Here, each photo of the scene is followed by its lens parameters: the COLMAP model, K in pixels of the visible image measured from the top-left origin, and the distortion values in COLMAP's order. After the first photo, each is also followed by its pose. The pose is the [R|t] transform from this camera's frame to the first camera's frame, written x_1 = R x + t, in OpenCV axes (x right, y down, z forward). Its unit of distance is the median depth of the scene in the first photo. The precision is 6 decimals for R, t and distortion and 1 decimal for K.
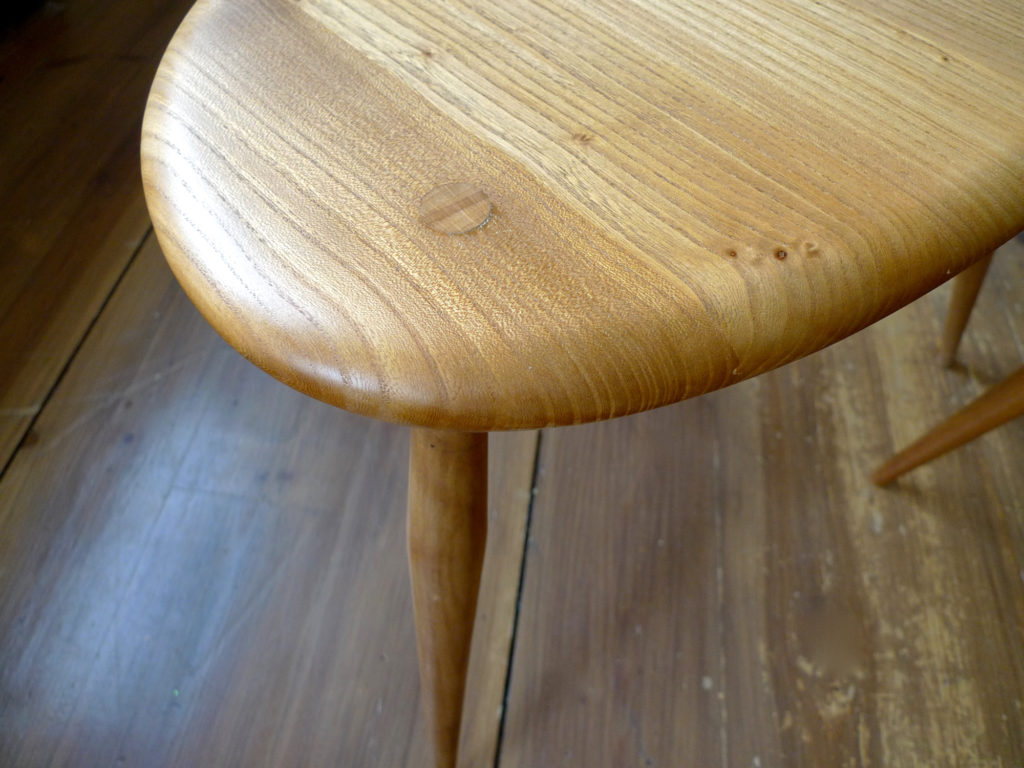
lens RADIAL K [[736.3, 0, 509.8], [0, 736.3, 377.5], [0, 0, 1]] dist [-0.037281, -0.000346]
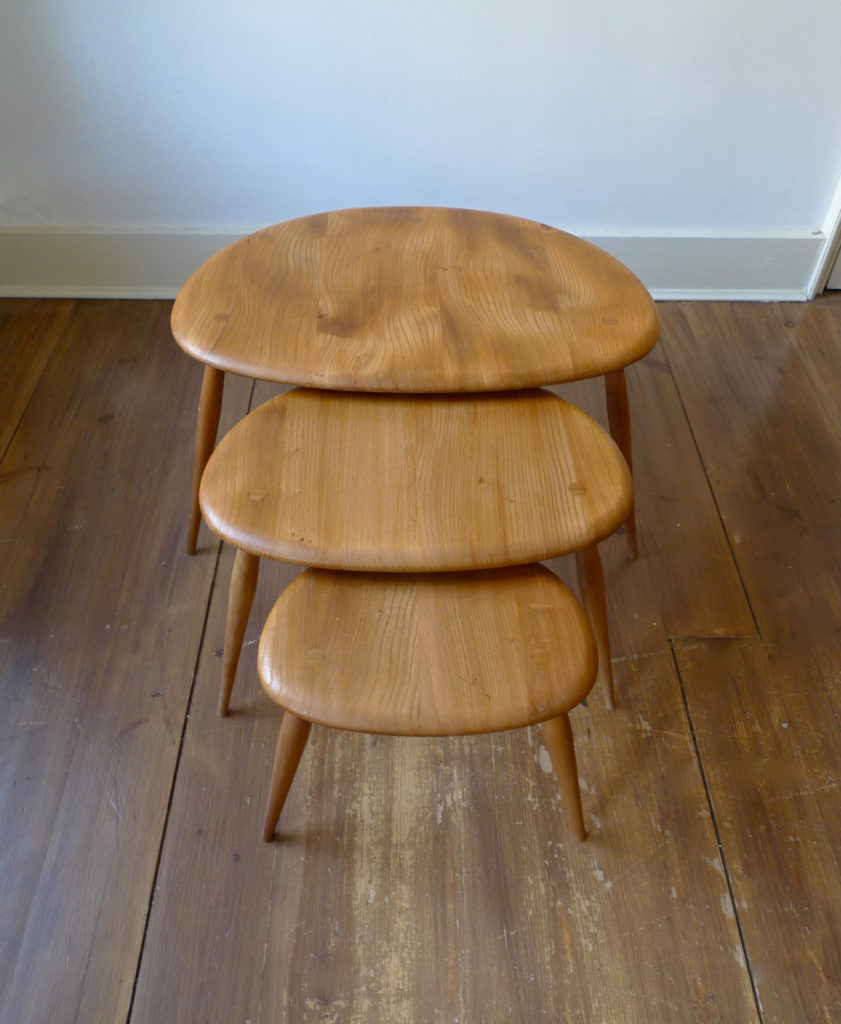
lens RADIAL K [[815.6, 0, 428.4], [0, 815.6, 516.6], [0, 0, 1]] dist [-0.042365, 0.004097]
pose [[0.988895, -0.099296, 0.110579, 0.570123], [0.109279, 0.990090, -0.088205, -0.495686], [-0.100724, 0.099310, 0.989946, -0.916505]]
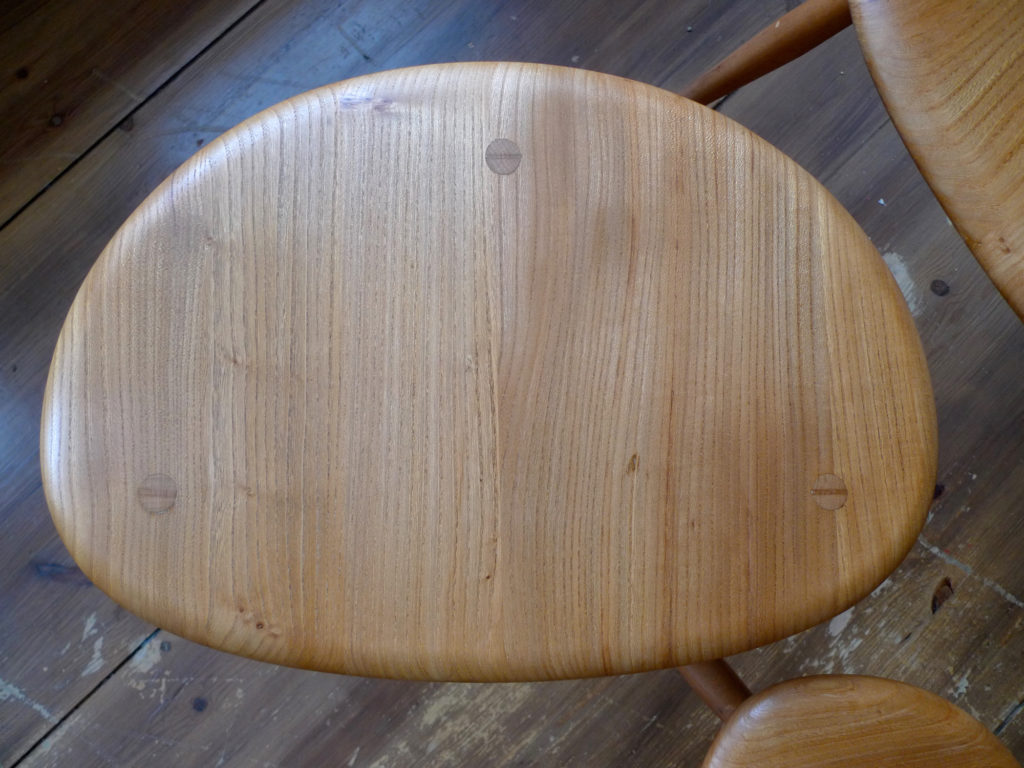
lens RADIAL K [[736.3, 0, 504.6], [0, 736.3, 385.2], [0, 0, 1]] dist [-0.037281, -0.000346]
pose [[0.778529, 0.627608, -0.000949, 0.183576], [-0.534841, 0.664244, 0.522231, -0.766200], [0.328386, -0.406064, 0.852804, -0.081983]]
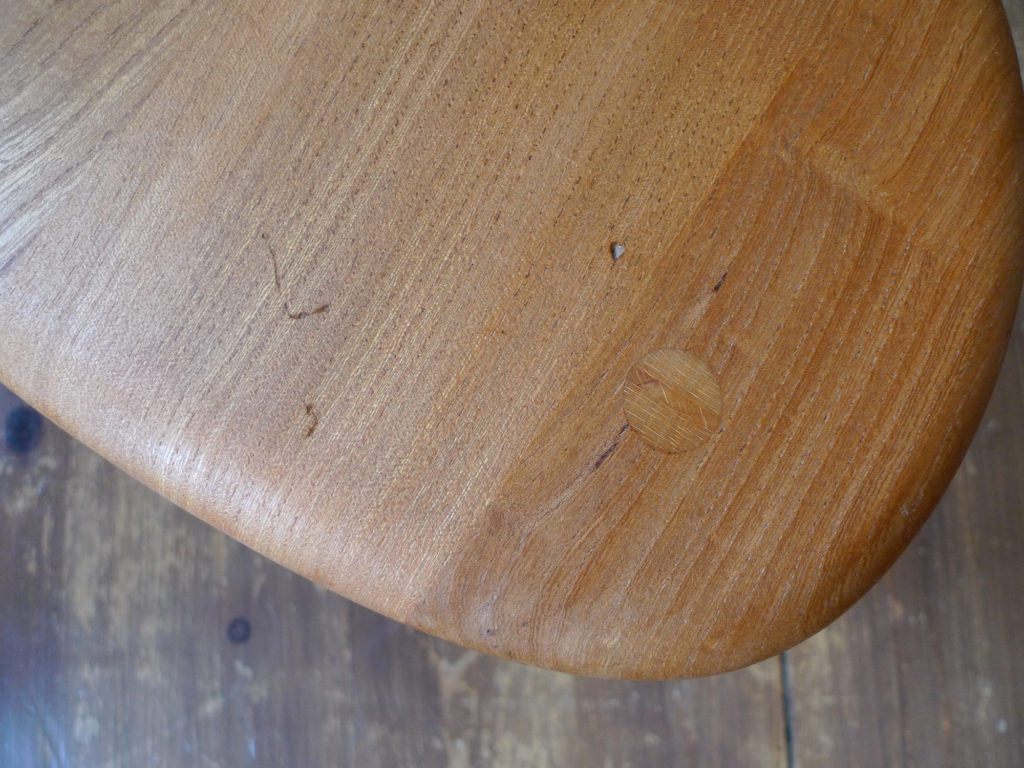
lens RADIAL K [[736.3, 0, 510.6], [0, 736.3, 384.6], [0, 0, 1]] dist [-0.037281, -0.000346]
pose [[0.982718, -0.168805, 0.075956, 0.993333], [0.108925, 0.859121, 0.500047, -0.086989], [-0.149666, -0.483132, 0.862661, 0.139149]]
